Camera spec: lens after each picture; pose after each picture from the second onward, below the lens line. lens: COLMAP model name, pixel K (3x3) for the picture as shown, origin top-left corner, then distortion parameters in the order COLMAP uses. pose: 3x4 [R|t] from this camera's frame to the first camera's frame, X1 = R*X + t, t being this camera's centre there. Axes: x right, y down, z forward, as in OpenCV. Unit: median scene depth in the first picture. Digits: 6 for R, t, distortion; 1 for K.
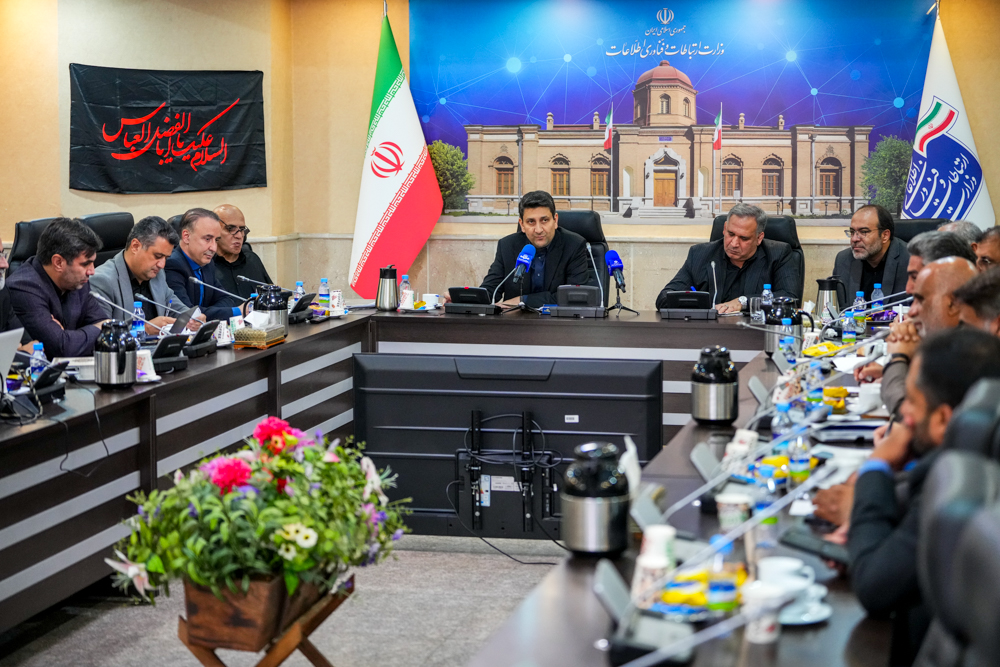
lens RADIAL K [[2059.0, 0, 492.6], [0, 2059.0, 325.1], [0, 0, 1]] dist [0.022588, 0.000000]
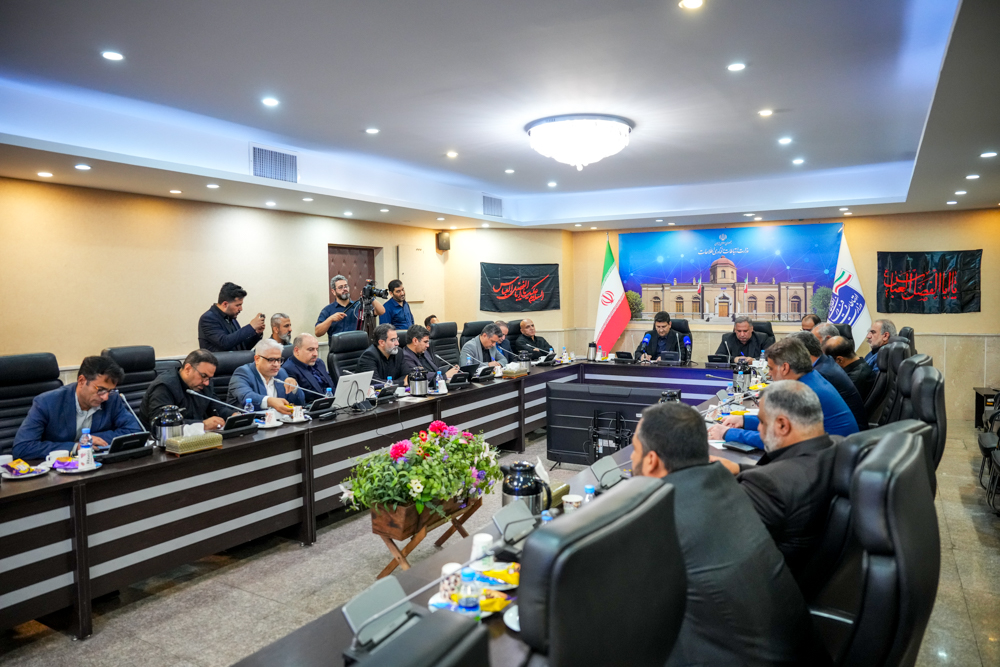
lens RADIAL K [[690.4, 0, 508.9], [0, 690.4, 317.8], [0, 0, 1]] dist [-0.076137, 0.009834]
pose [[0.954449, -0.000542, -0.298375, 0.085441], [-0.015944, 0.998477, -0.052817, -0.011311], [0.297949, 0.055169, 0.952986, 0.179828]]
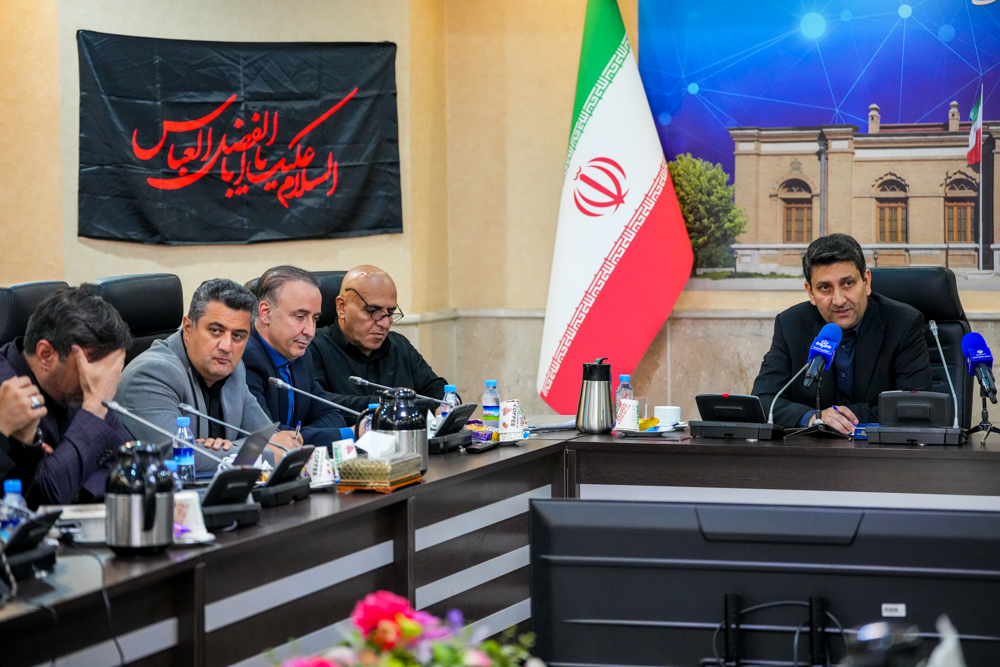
lens RADIAL K [[3508.0, 0, 501.9], [0, 3508.0, 324.2], [0, 0, 1]] dist [0.898102, 0.000000]
pose [[0.995945, -0.004481, -0.089854, 0.013200], [0.000551, 0.999044, -0.043715, 0.005483], [0.089964, 0.043488, 0.994995, -0.031393]]
